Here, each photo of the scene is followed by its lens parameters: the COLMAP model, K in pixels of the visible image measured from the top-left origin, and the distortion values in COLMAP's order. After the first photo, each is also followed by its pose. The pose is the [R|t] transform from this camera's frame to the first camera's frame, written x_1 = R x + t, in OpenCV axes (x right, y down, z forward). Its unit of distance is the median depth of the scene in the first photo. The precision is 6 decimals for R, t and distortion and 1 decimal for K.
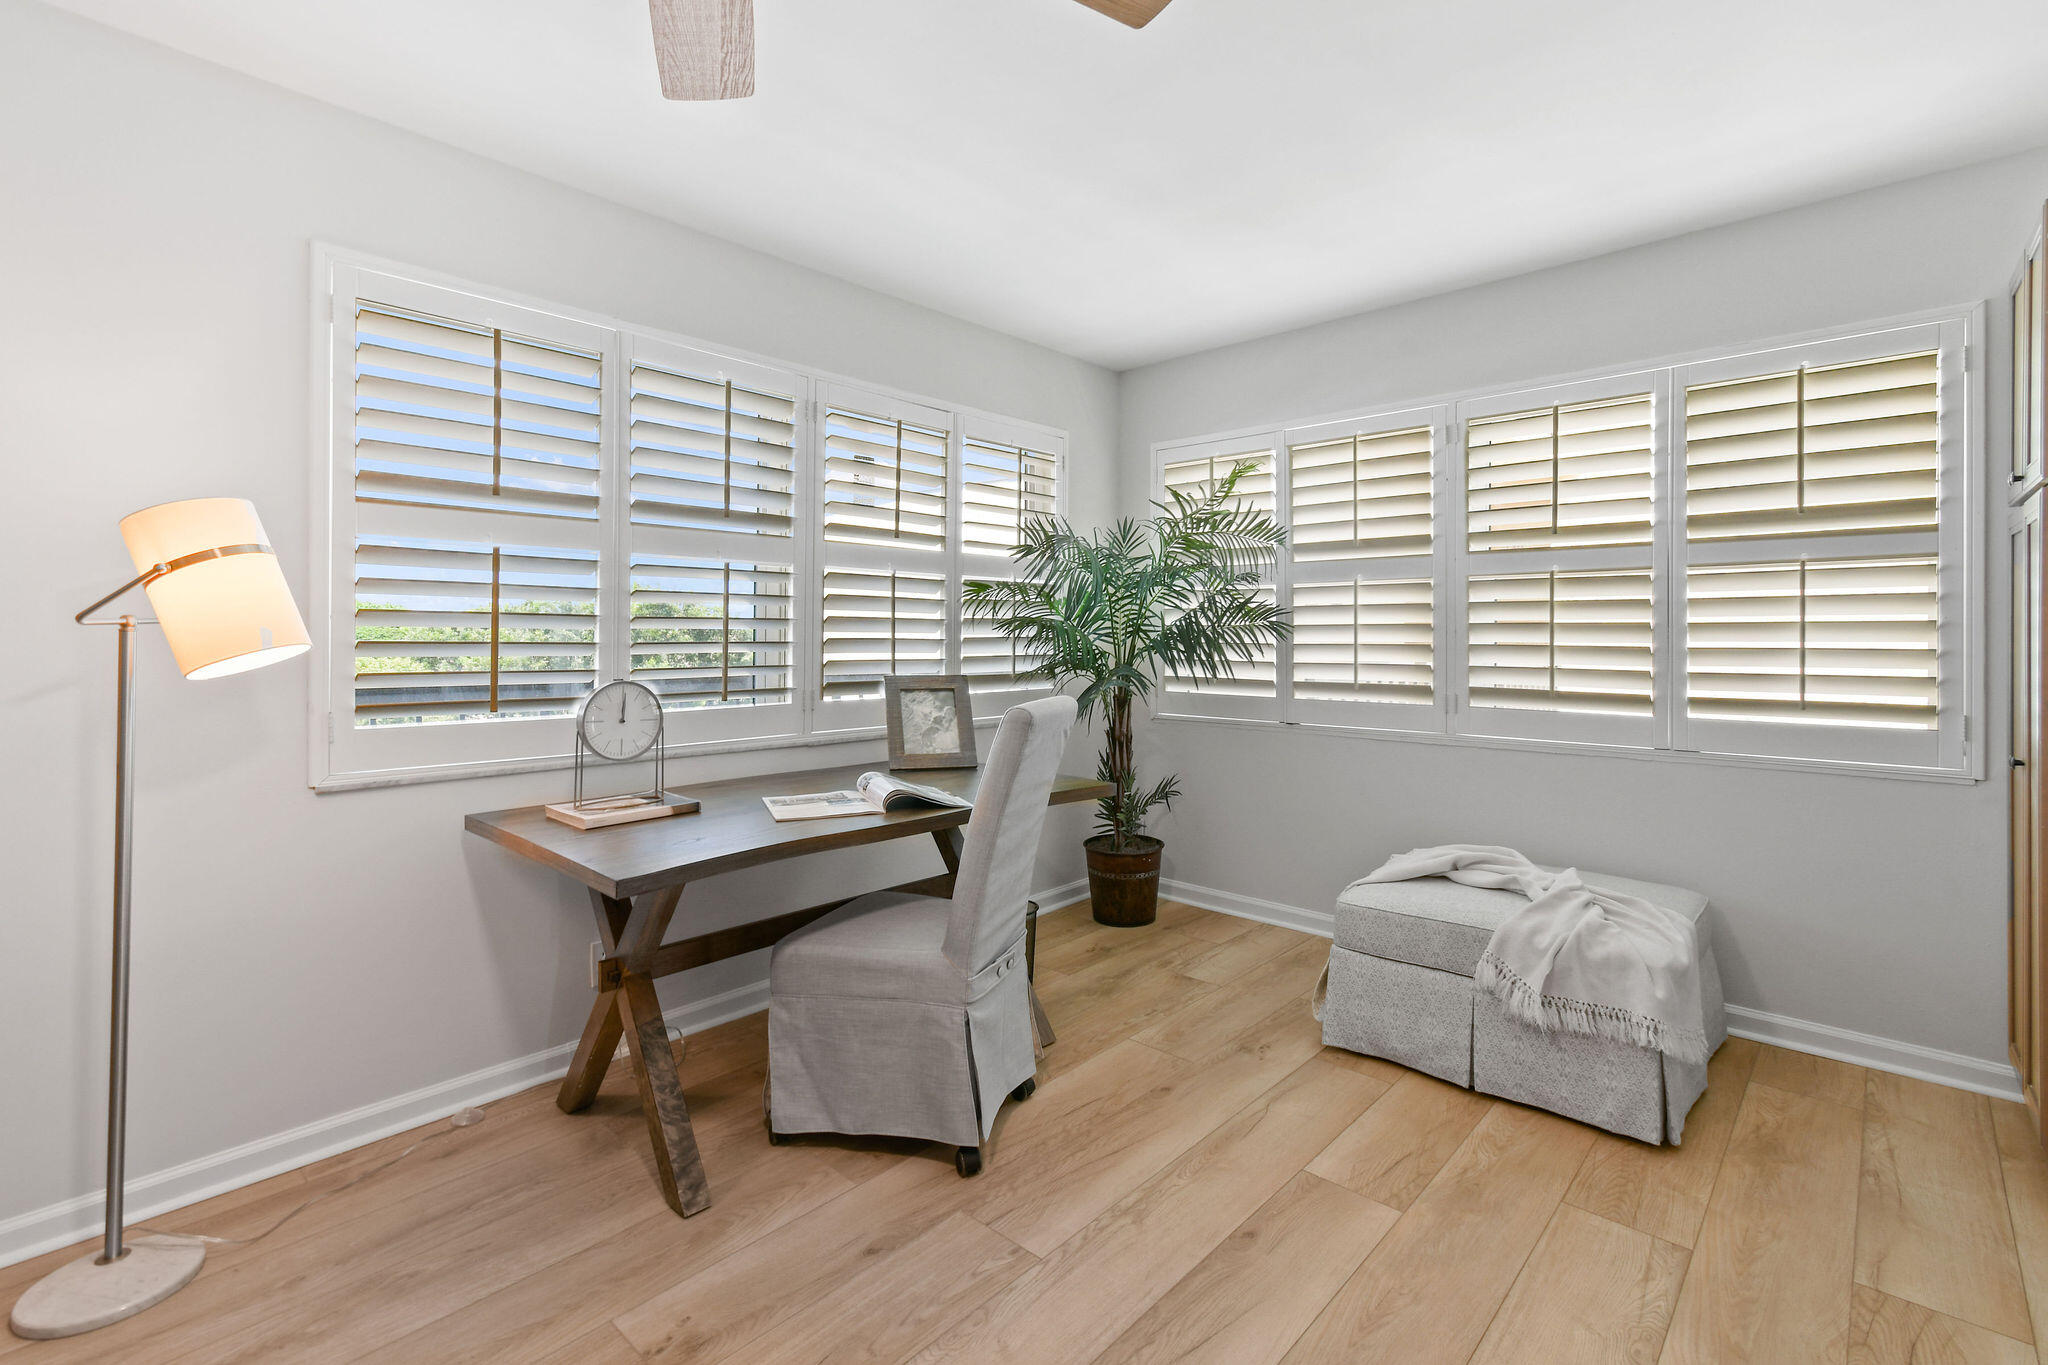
lens RADIAL K [[933.4, 0, 1038.9], [0, 933.4, 629.6], [0, 0, 1]] dist [0.018995, 0.000200]
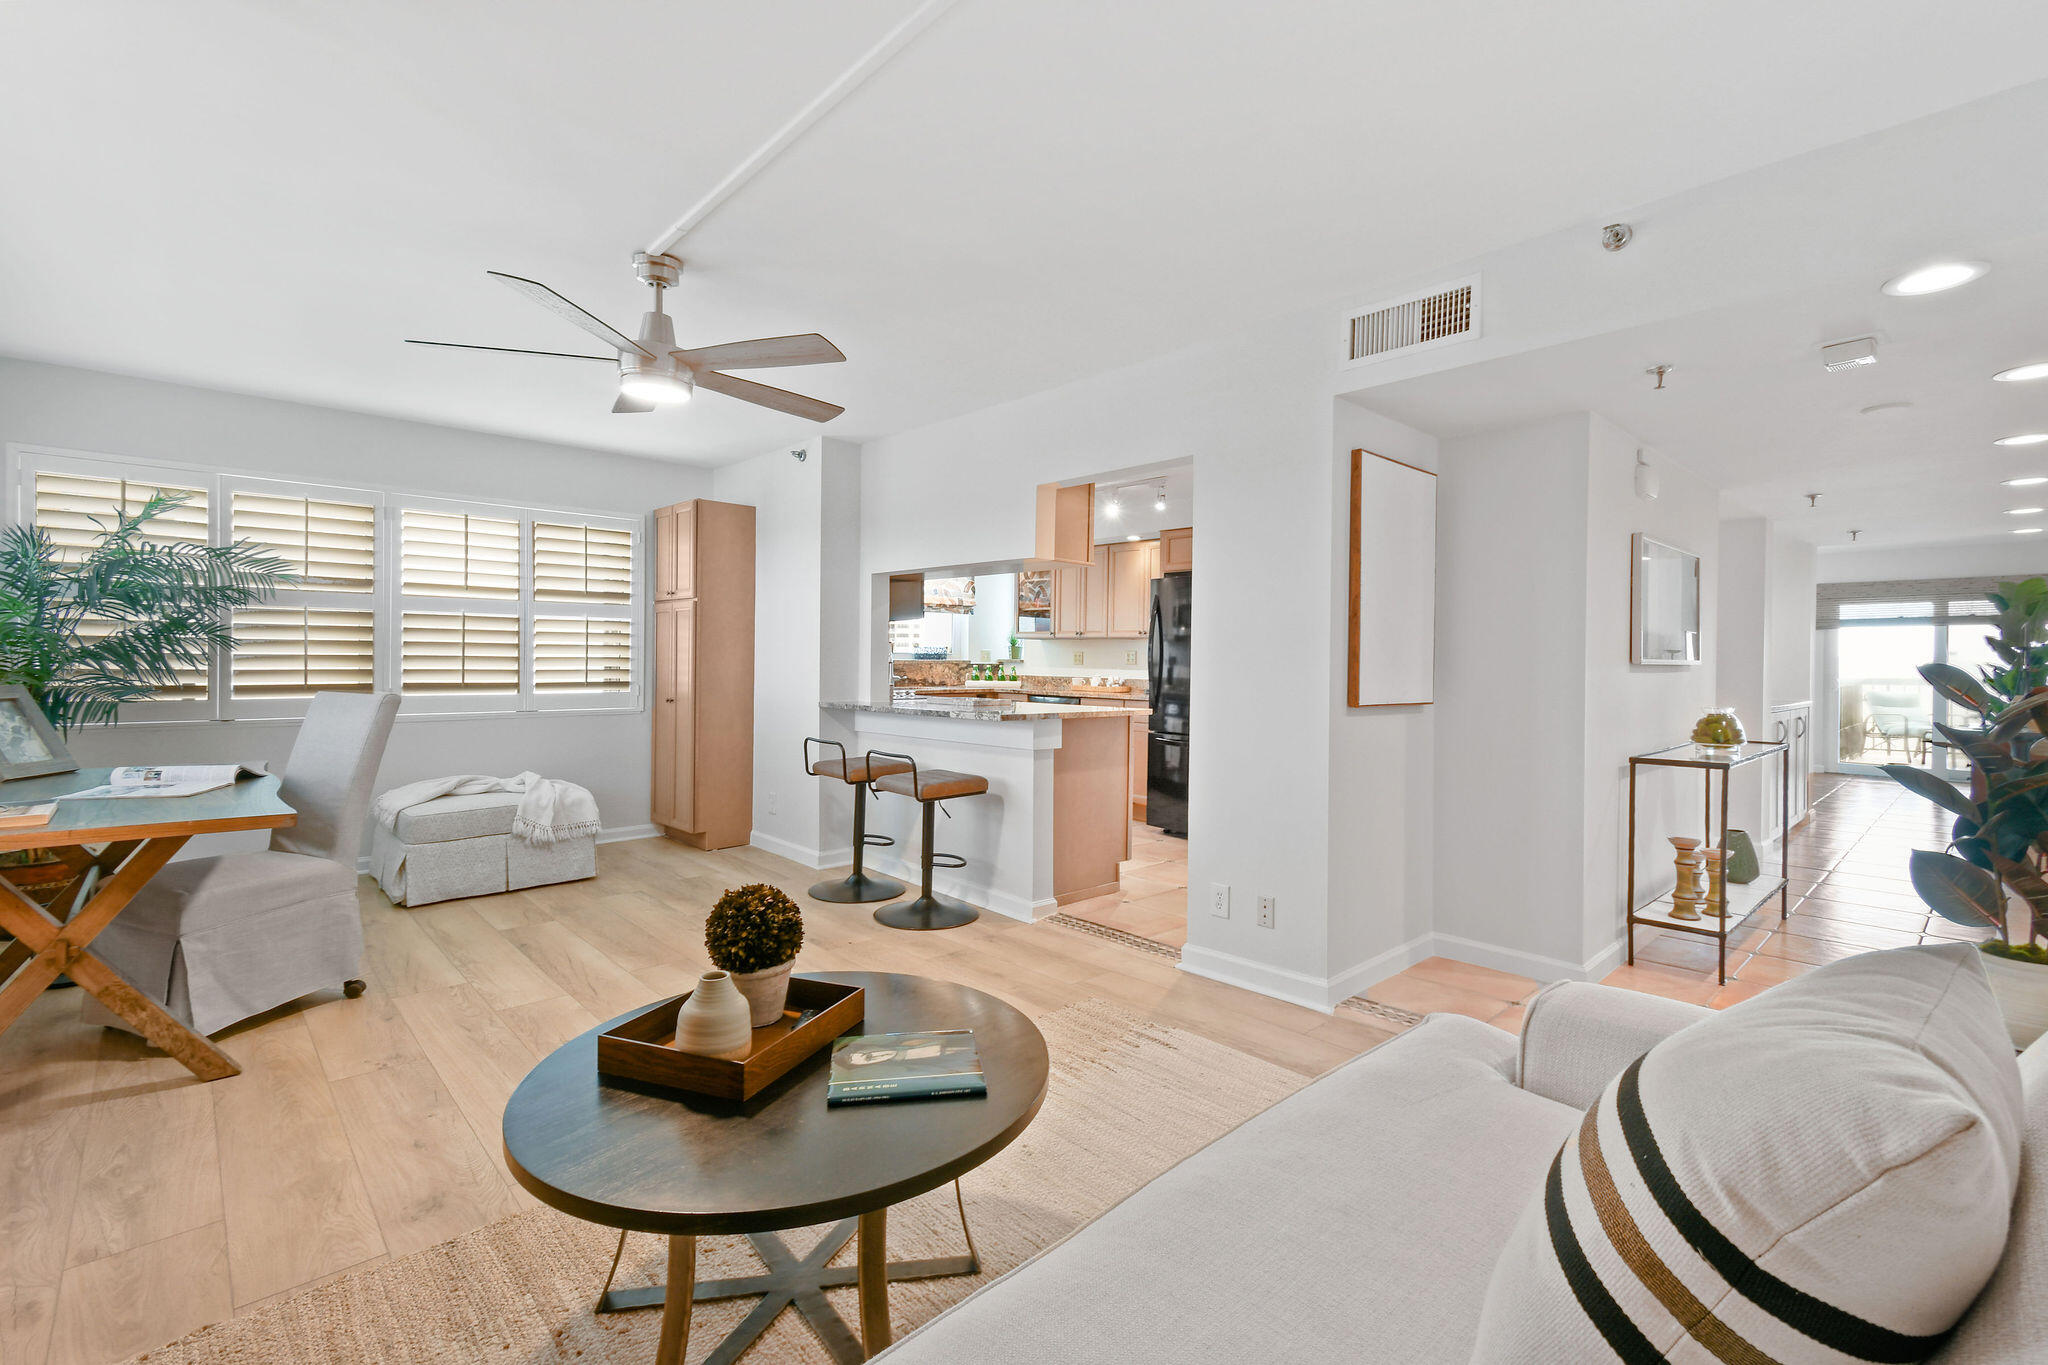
lens RADIAL K [[907.0, 0, 1039.5], [0, 907.0, 651.8], [0, 0, 1]] dist [-0.002313, 0.012151]
pose [[0.075714, 0.006310, 0.997110, -1.049866], [-0.012924, 0.999902, -0.005347, 0.004698], [-0.997046, -0.012482, 0.075788, -0.157851]]
